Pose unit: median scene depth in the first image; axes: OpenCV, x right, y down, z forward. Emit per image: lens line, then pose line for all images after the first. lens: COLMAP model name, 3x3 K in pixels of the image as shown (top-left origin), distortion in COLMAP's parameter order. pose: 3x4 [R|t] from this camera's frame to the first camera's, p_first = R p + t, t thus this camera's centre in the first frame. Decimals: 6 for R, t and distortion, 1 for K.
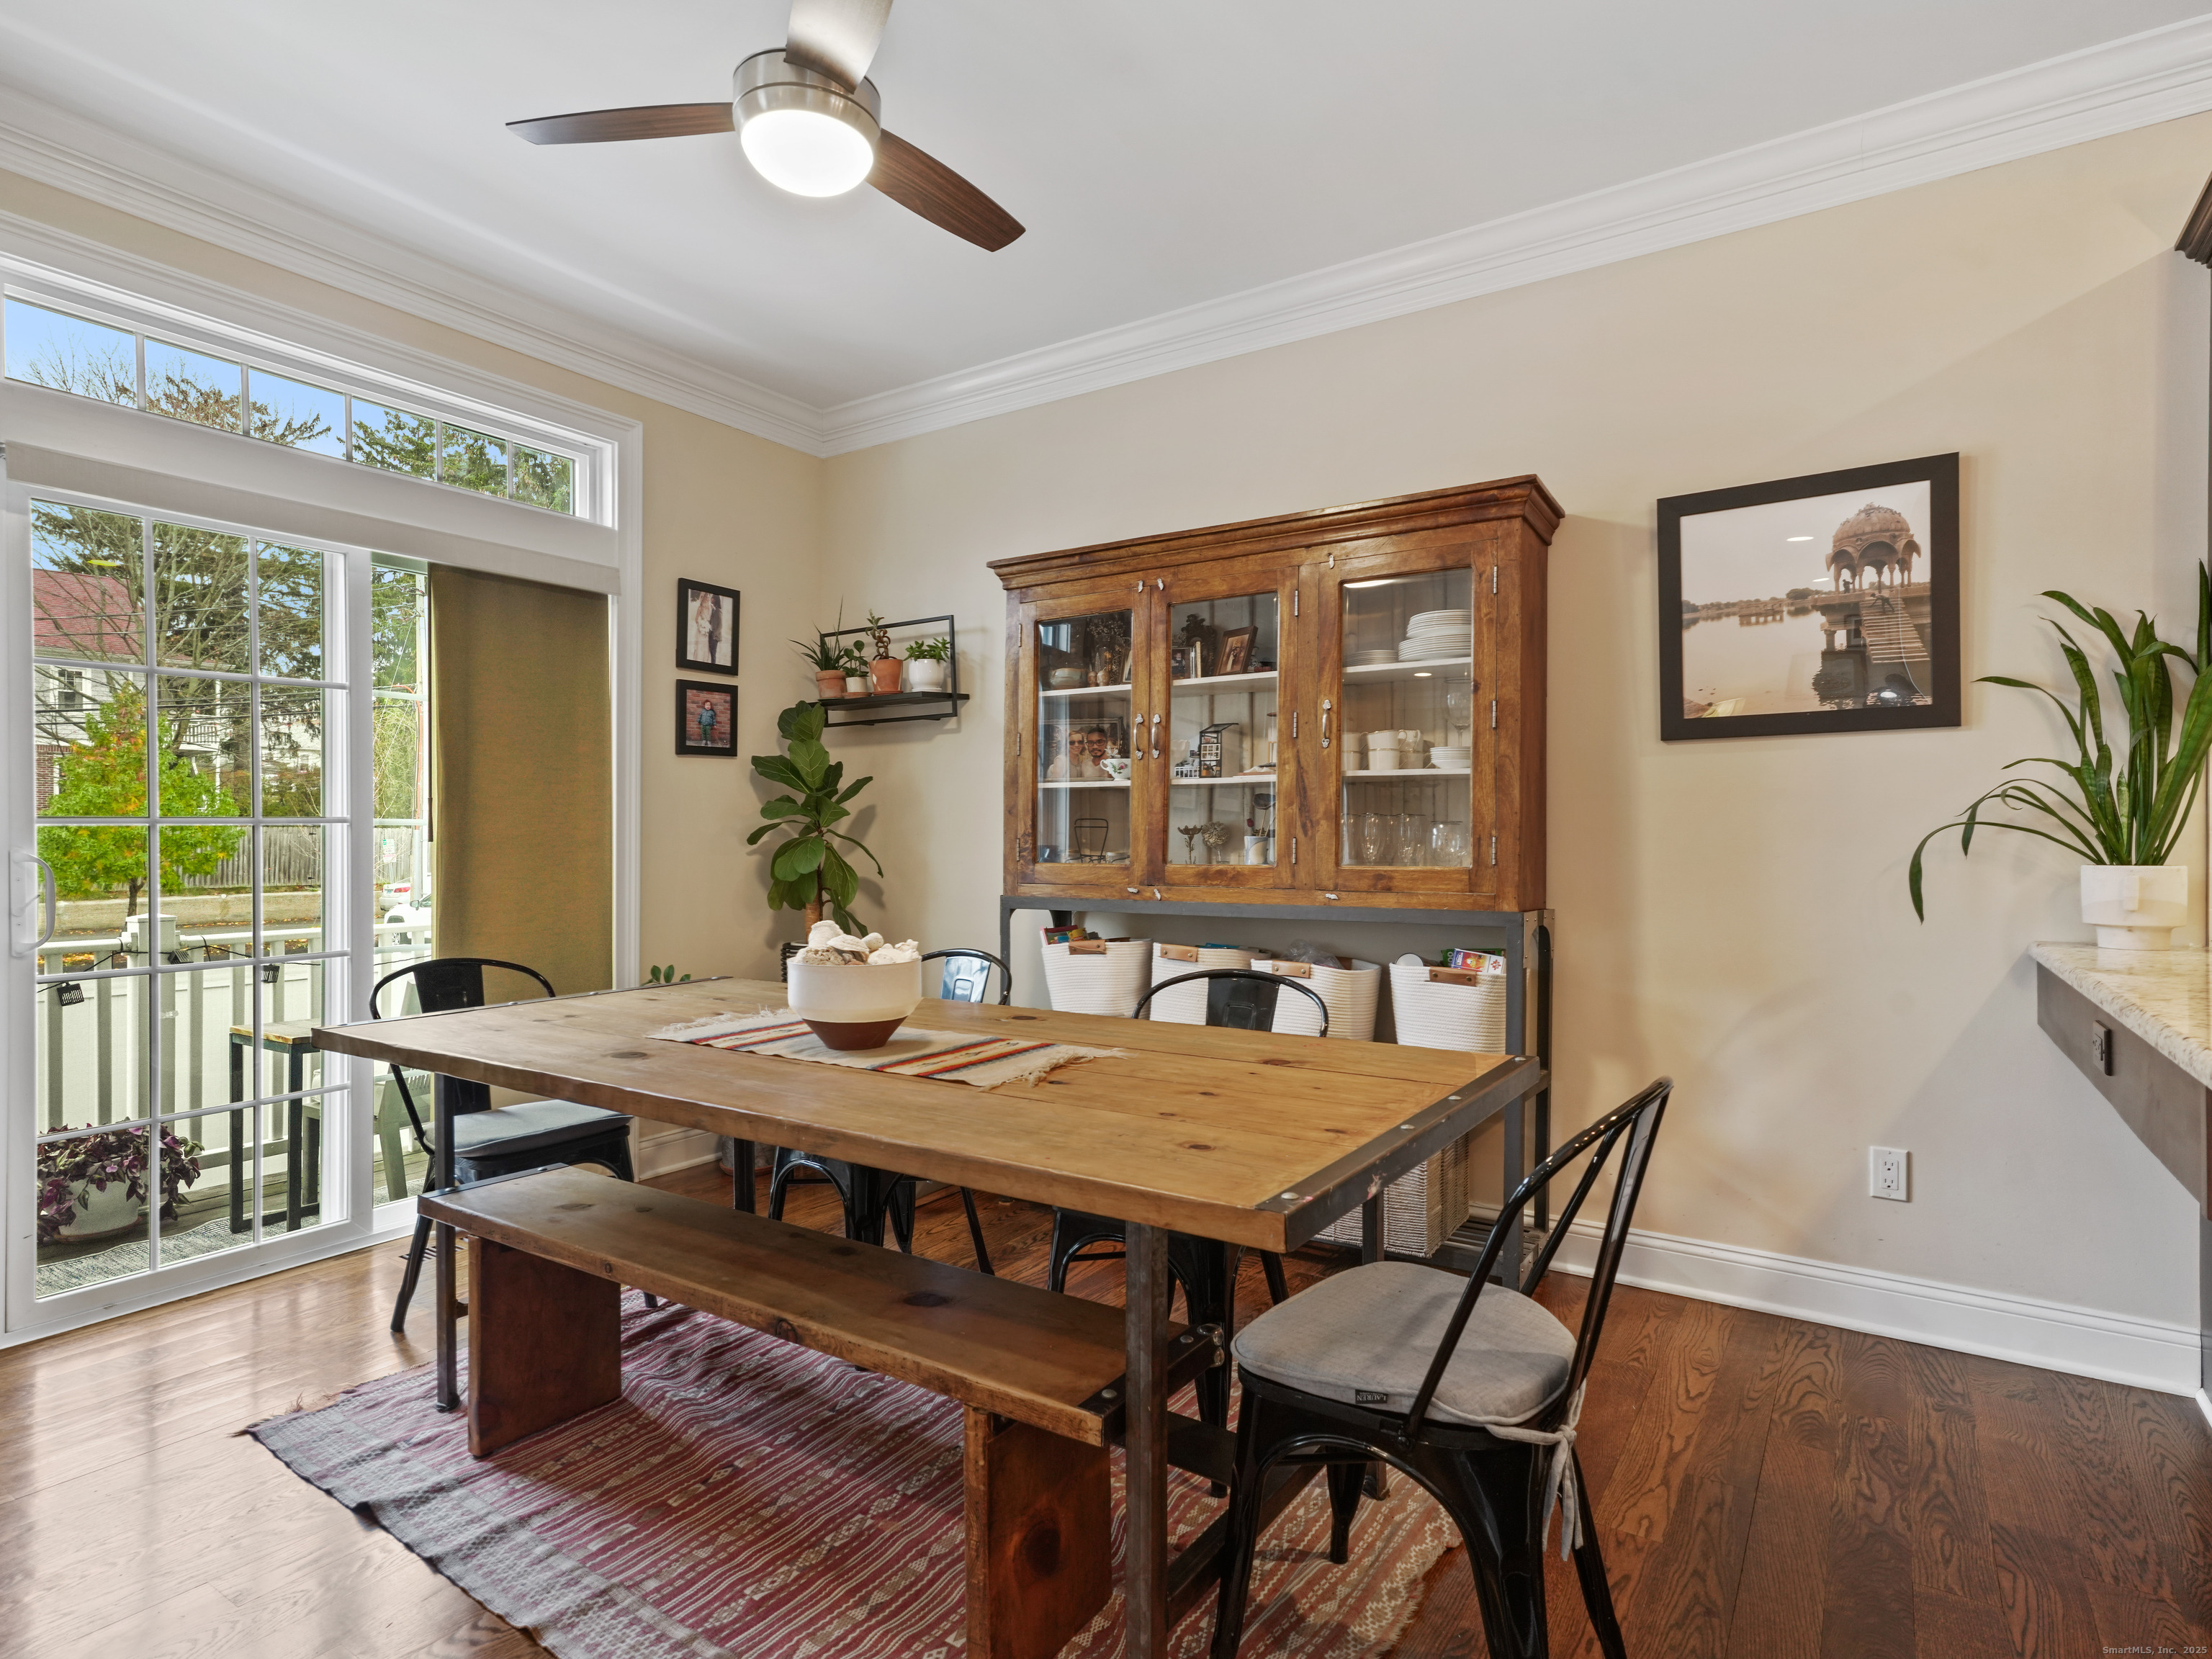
lens RADIAL K [[1188.4, 0, 1096.0], [0, 1188.4, 831.7], [0, 0, 1]] dist [-0.003170, 0.015040]
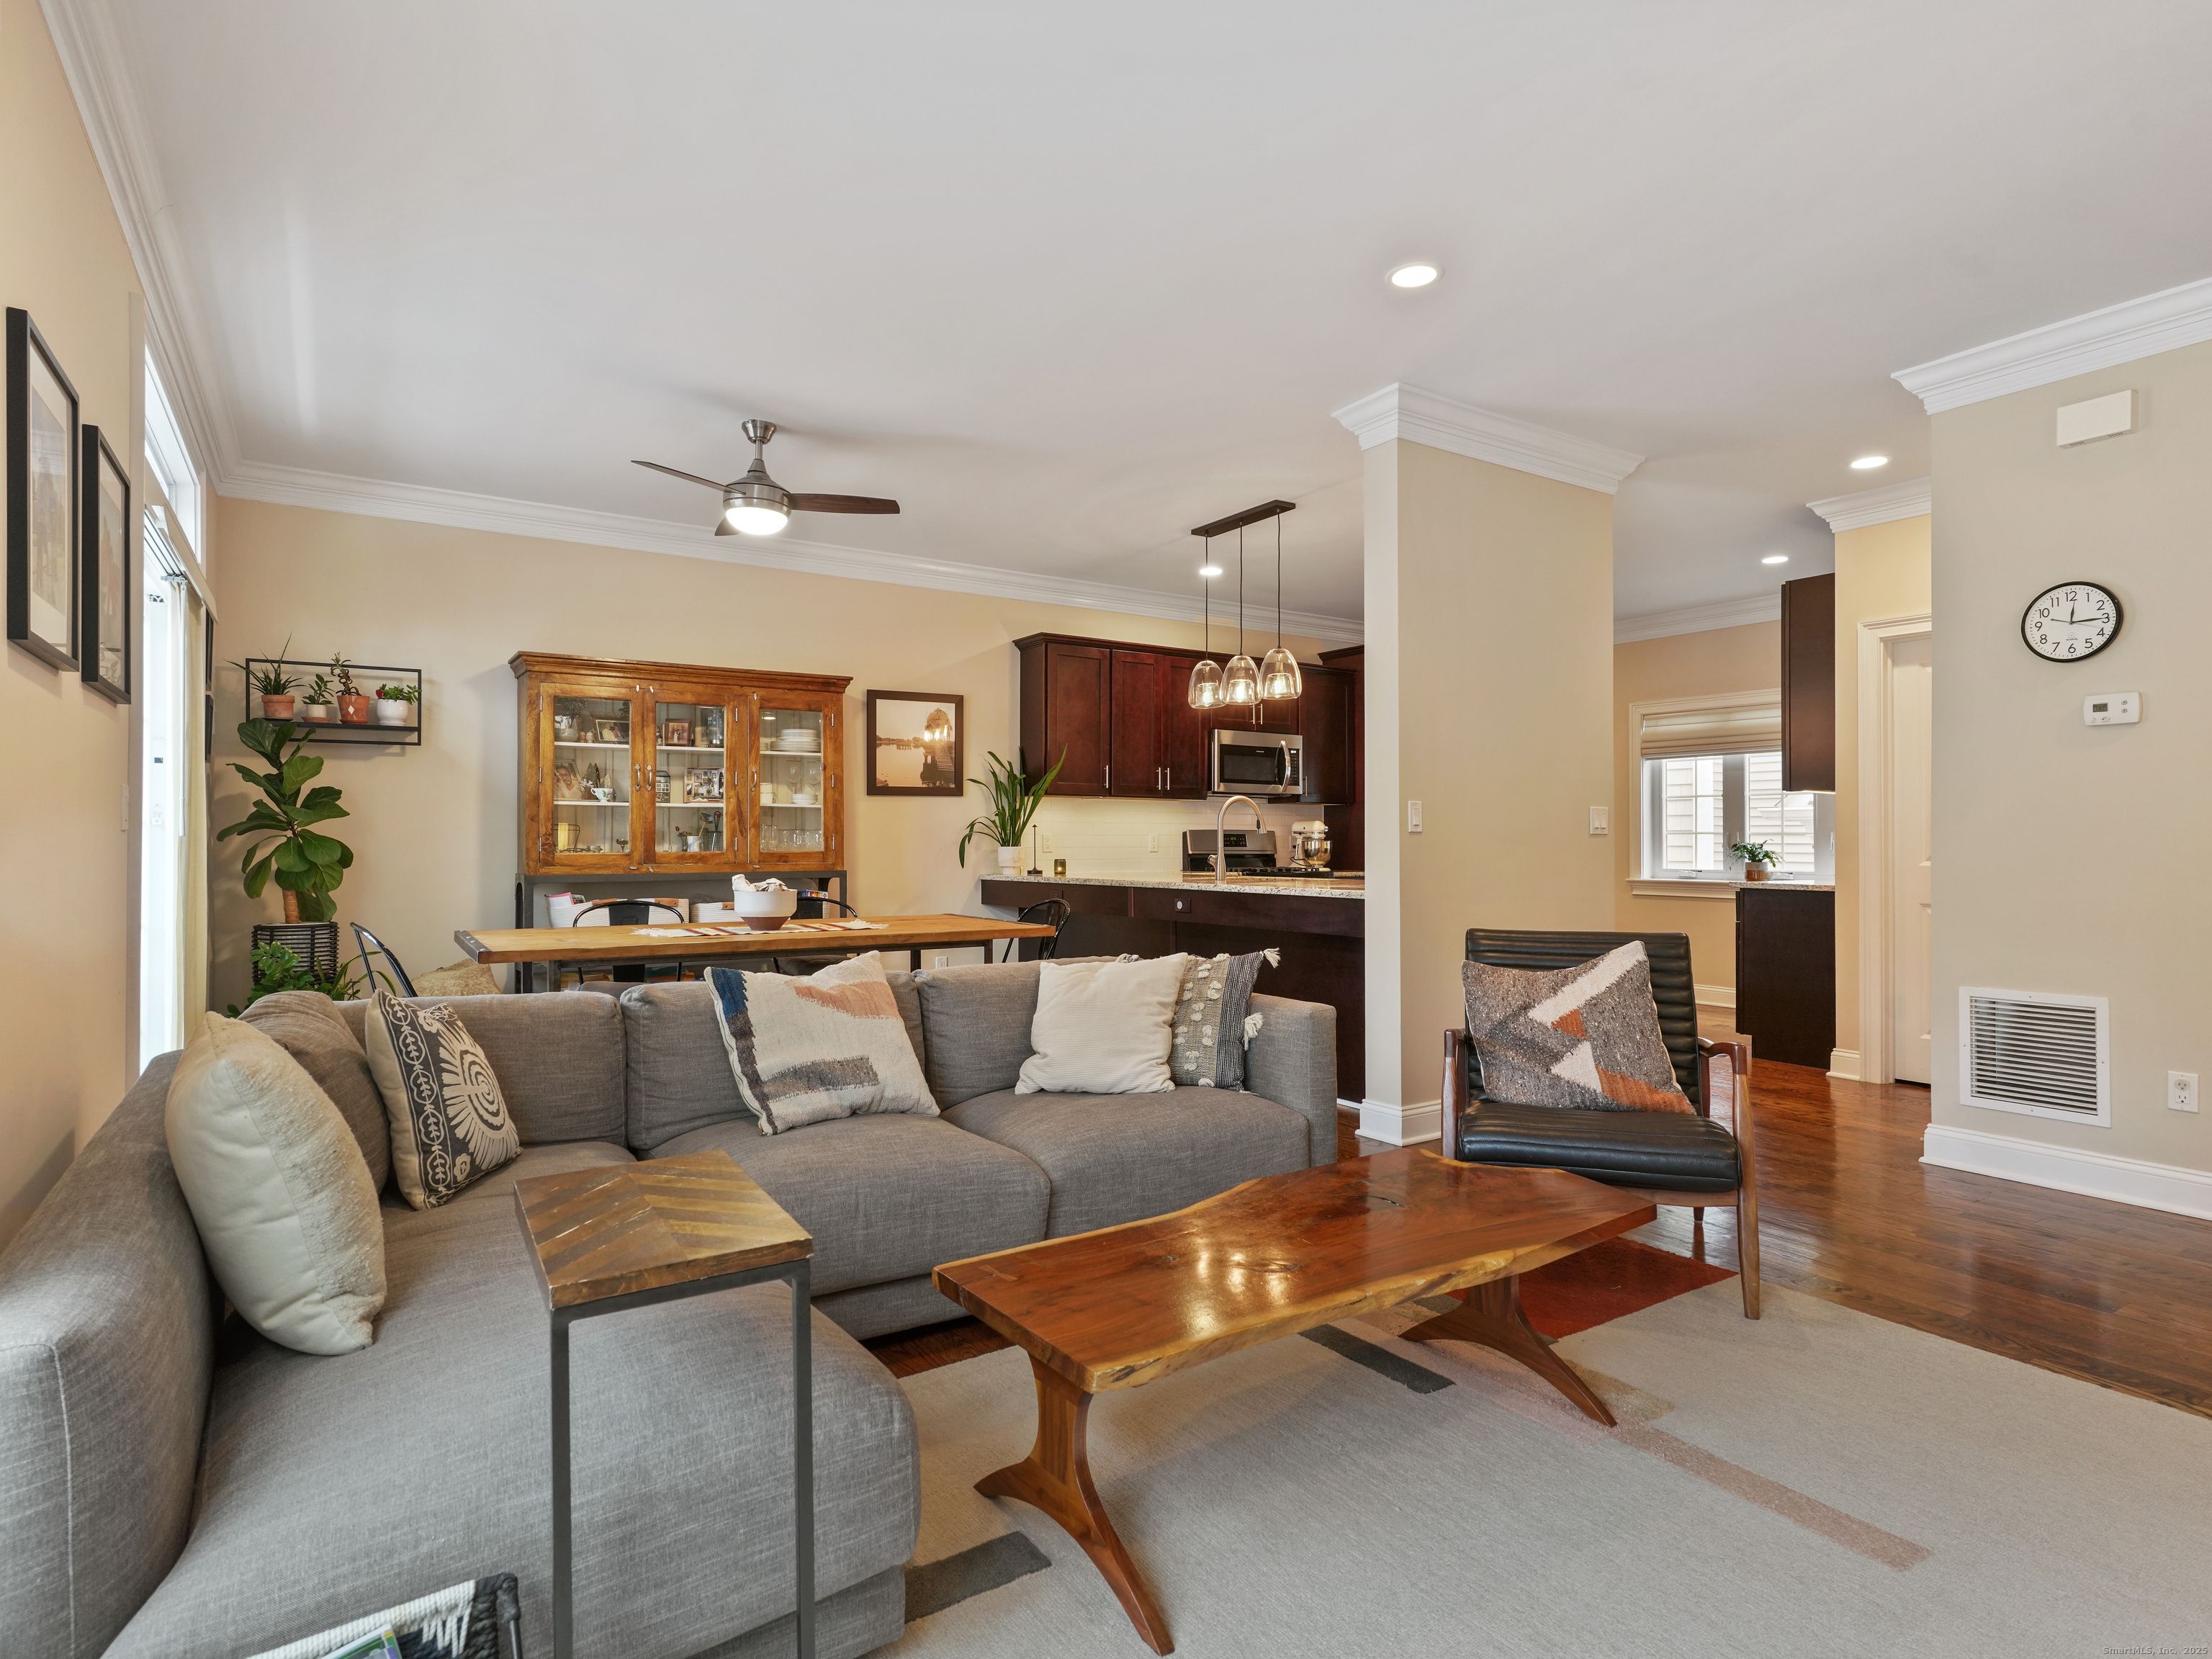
lens RADIAL K [[1188.4, 0, 1107.3], [0, 1188.4, 830.8], [0, 0, 1]] dist [-0.003170, 0.015040]
pose [[0.397005, 0.006408, 0.917794, -1.459124], [-0.007841, 0.999963, -0.003590, -0.002893], [-0.917783, -0.005771, 0.397040, -0.336384]]
